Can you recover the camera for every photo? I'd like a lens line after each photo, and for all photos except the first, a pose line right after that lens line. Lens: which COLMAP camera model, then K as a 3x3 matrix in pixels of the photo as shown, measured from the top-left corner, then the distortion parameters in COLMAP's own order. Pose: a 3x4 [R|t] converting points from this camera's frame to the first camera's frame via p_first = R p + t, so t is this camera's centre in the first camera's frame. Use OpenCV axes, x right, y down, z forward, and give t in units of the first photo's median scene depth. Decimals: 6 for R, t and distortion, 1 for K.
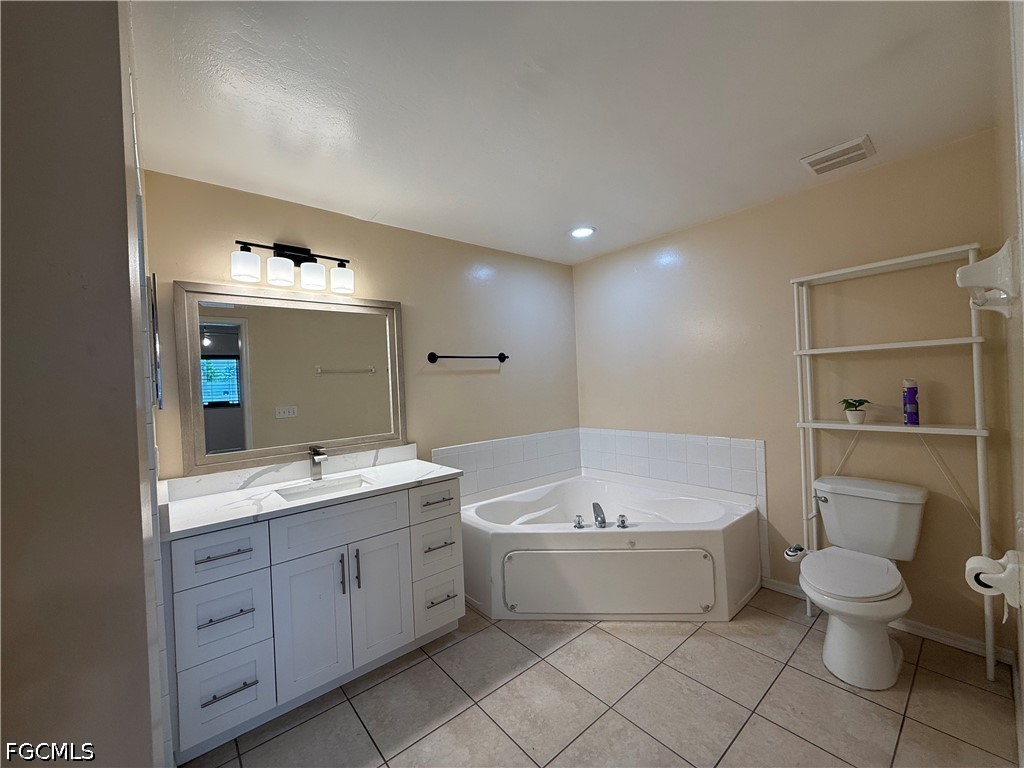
lens RADIAL K [[407.4, 0, 512.0], [0, 407.4, 384.0], [0, 0, 1]] dist [0.000275, 0.000108]
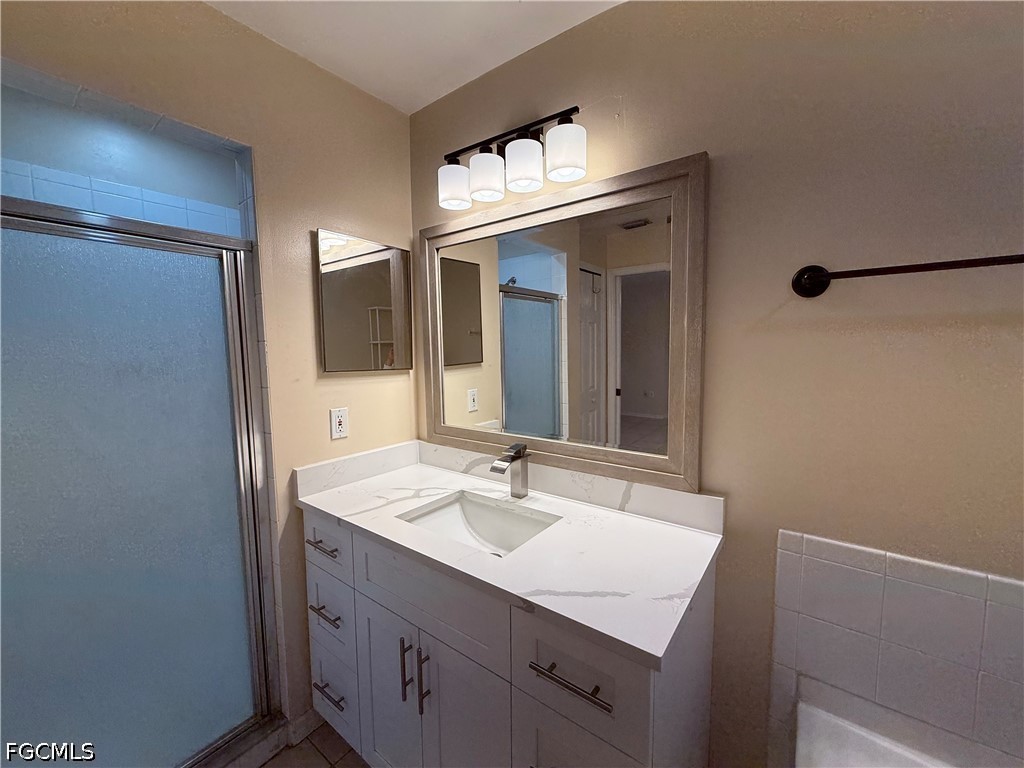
lens RADIAL K [[407.4, 0, 512.0], [0, 407.4, 384.0], [0, 0, 1]] dist [0.000275, 0.000108]
pose [[0.226535, 0.128612, -0.965475, 0.113025], [-0.001313, 0.991283, 0.131742, -0.025773], [0.974002, -0.028577, 0.224729, 0.773368]]
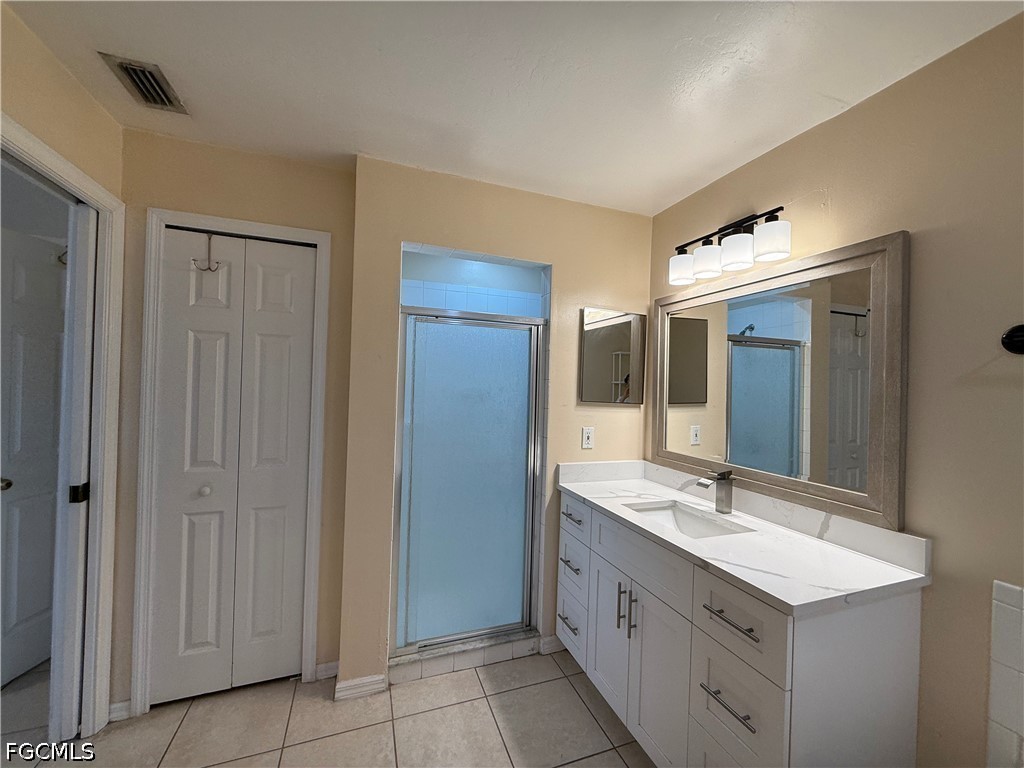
lens RADIAL K [[407.4, 0, 512.0], [0, 407.4, 384.0], [0, 0, 1]] dist [0.000275, 0.000108]
pose [[-0.339519, 0.029836, -0.940126, 0.361565], [-0.018460, 0.999093, 0.038374, -0.033466], [0.940418, 0.030383, -0.338660, 0.798240]]
